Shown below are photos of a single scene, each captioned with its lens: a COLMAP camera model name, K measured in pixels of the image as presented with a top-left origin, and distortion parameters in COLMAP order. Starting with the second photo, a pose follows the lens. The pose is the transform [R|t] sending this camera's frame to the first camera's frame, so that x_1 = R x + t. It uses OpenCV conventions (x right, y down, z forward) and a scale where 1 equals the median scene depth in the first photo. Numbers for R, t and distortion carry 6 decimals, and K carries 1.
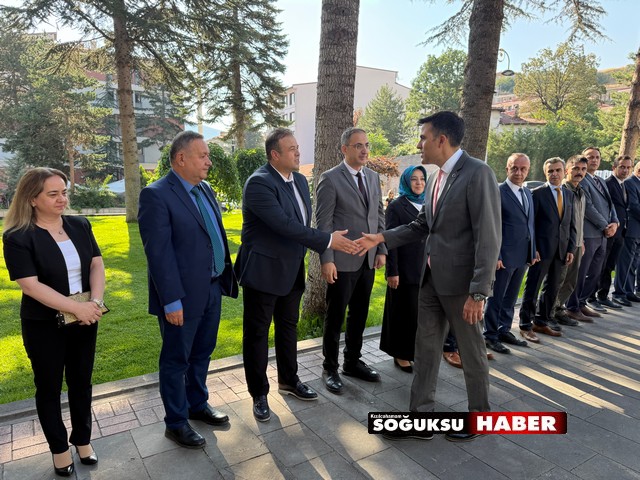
lens RADIAL K [[457.1, 0, 316.8], [0, 457.1, 245.5], [0, 0, 1]] dist [0.035918, -0.040548]
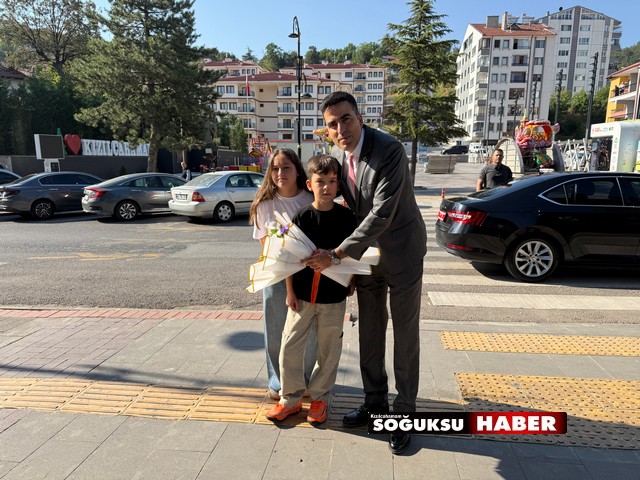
lens RADIAL K [[457.1, 0, 328.7], [0, 457.1, 246.7], [0, 0, 1]] dist [0.035918, -0.040548]
pose [[0.638452, -0.143582, 0.756151, 0.309223], [0.101262, 0.989575, 0.102407, -0.025532], [-0.762972, 0.011187, 0.646335, 0.227202]]
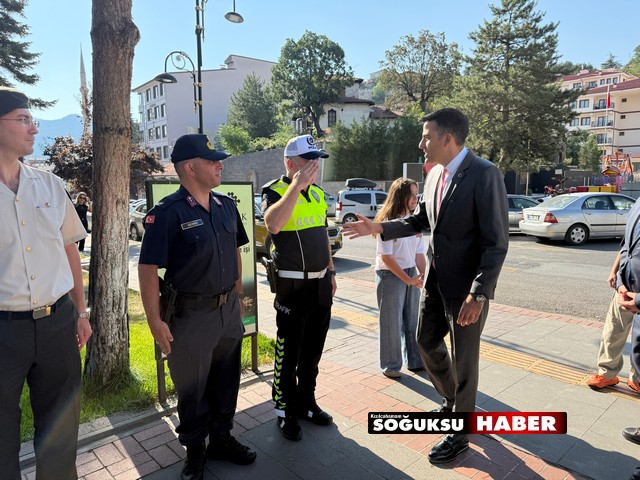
lens RADIAL K [[457.1, 0, 321.6], [0, 457.1, 245.9], [0, 0, 1]] dist [0.035918, -0.040548]
pose [[0.984737, -0.038740, 0.169682, 0.266193], [0.038489, 0.999248, 0.004770, -0.023873], [-0.169739, 0.001834, 0.985487, 0.199408]]
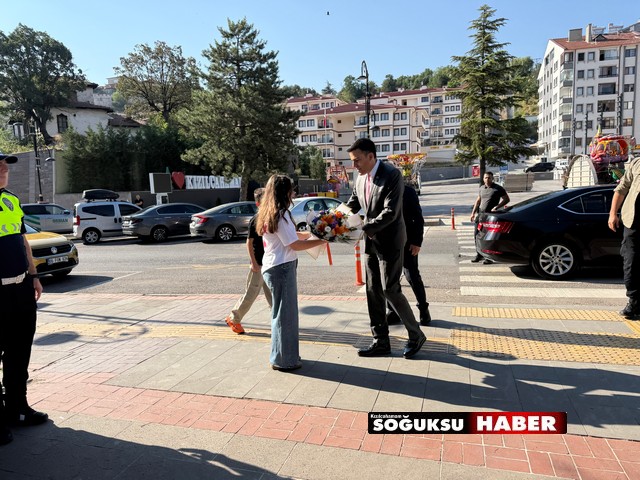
lens RADIAL K [[457.1, 0, 319.8], [0, 457.1, 238.8], [0, 0, 1]] dist [0.035918, -0.040548]
pose [[0.771184, -0.104061, 0.628049, 0.270776], [0.125806, 0.992006, 0.009887, -0.017999], [-0.624057, 0.071387, 0.778111, 0.171881]]
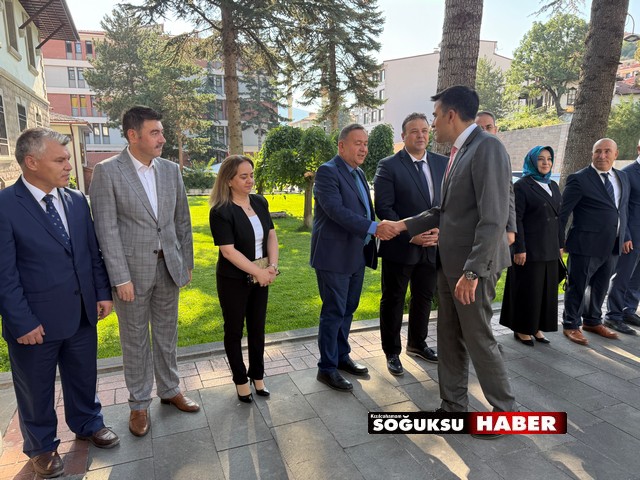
lens RADIAL K [[457.1, 0, 315.5], [0, 457.1, 243.8], [0, 0, 1]] dist [0.035918, -0.040548]
pose [[0.982333, 0.021640, -0.185885, -0.012708], [-0.014277, 0.999063, 0.040855, 0.001335], [0.186595, -0.037480, 0.981722, -0.015959]]
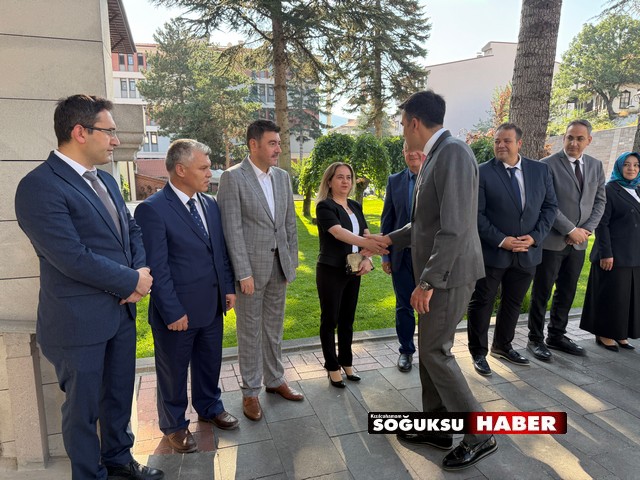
lens RADIAL K [[457.1, 0, 317.2], [0, 457.1, 243.0], [0, 0, 1]] dist [0.035918, -0.040548]
pose [[0.965116, 0.028841, -0.260229, -0.026595], [-0.022495, 0.999373, 0.027332, 0.002548], [0.260854, -0.020524, 0.965160, -0.026450]]
